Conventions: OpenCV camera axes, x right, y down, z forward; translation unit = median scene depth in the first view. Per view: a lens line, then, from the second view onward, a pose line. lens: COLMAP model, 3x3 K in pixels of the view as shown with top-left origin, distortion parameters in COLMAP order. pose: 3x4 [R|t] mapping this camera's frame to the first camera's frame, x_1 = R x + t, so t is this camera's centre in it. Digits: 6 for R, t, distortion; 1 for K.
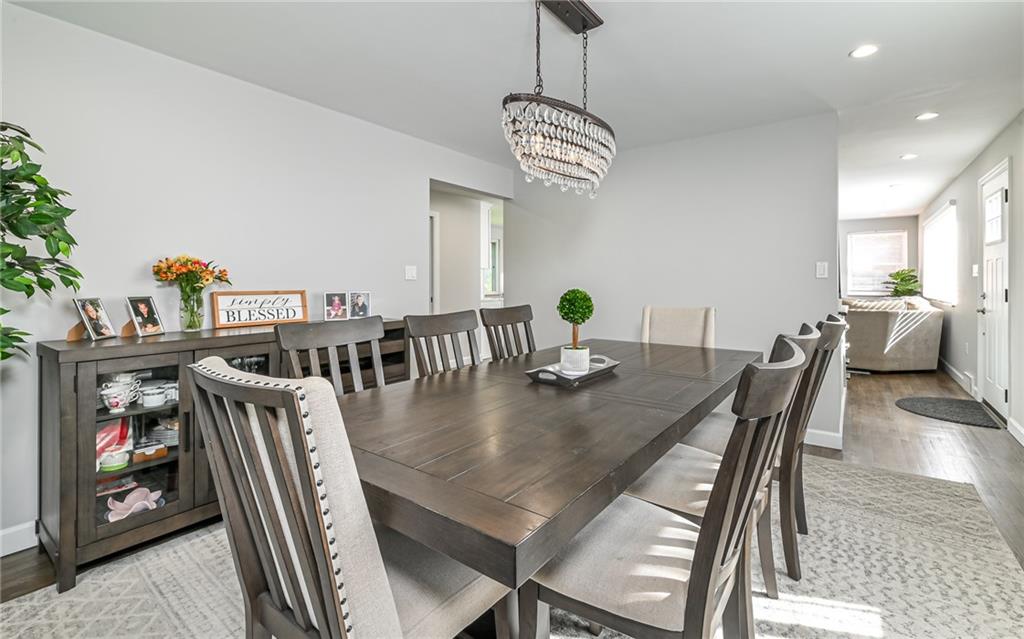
lens RADIAL K [[464.5, 0, 511.8], [0, 464.5, 276.8], [0, 0, 1]] dist [0.000905, -0.000068]
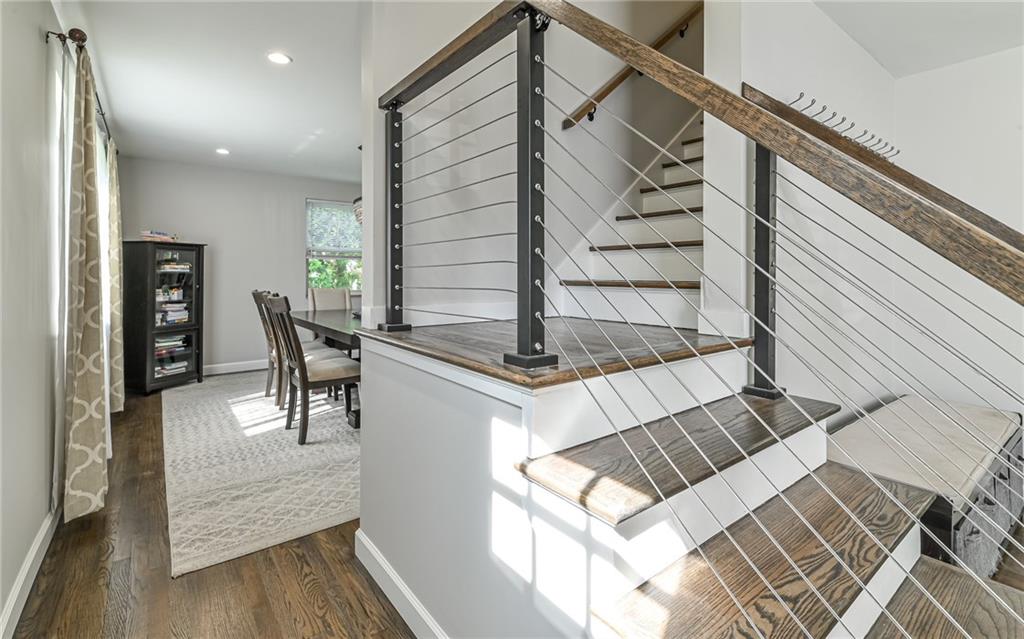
lens RADIAL K [[464.5, 0, 511.8], [0, 464.5, 276.8], [0, 0, 1]] dist [0.000905, -0.000068]
pose [[-0.277632, 0.002523, -0.960684, 1.549874], [0.001822, 0.999996, 0.002099, 0.016567], [0.960686, -0.001168, -0.277635, 1.713128]]
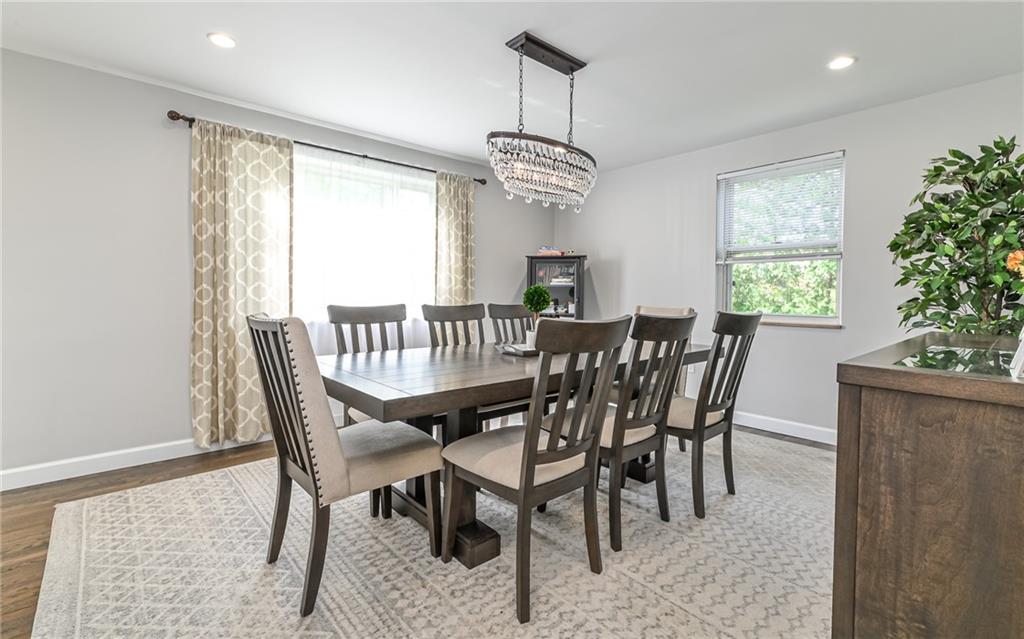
lens RADIAL K [[451.0, 0, 502.5], [0, 451.0, 302.6], [0, 0, 1]] dist [0.003671, 0.000257]
pose [[-0.977298, -0.012436, 0.211504, -0.016574], [-0.009724, 0.999857, 0.013860, 0.044993], [-0.211646, 0.011488, -0.977279, 1.717851]]
